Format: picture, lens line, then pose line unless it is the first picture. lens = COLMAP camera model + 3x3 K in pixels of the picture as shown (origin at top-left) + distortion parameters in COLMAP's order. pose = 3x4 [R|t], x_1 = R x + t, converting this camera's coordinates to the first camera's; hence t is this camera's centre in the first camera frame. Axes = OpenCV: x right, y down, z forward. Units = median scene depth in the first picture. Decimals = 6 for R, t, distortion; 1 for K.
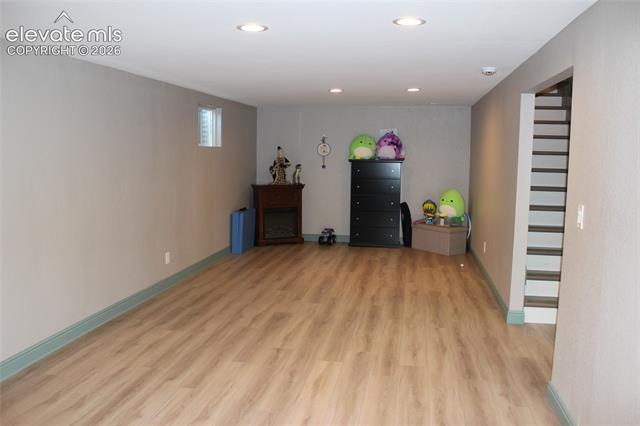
lens RADIAL K [[519.5, 0, 320.9], [0, 519.5, 221.7], [0, 0, 1]] dist [-0.170926, 0.140833]
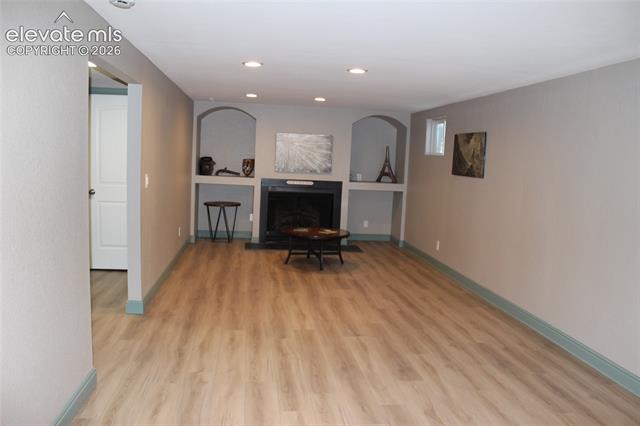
lens RADIAL K [[519.5, 0, 320.9], [0, 519.5, 221.7], [0, 0, 1]] dist [-0.170926, 0.140833]
pose [[-0.951373, -0.008824, -0.307915, 0.321769], [-0.089751, 0.964161, 0.249676, -0.243606], [0.294676, 0.265171, -0.918069, 1.869944]]
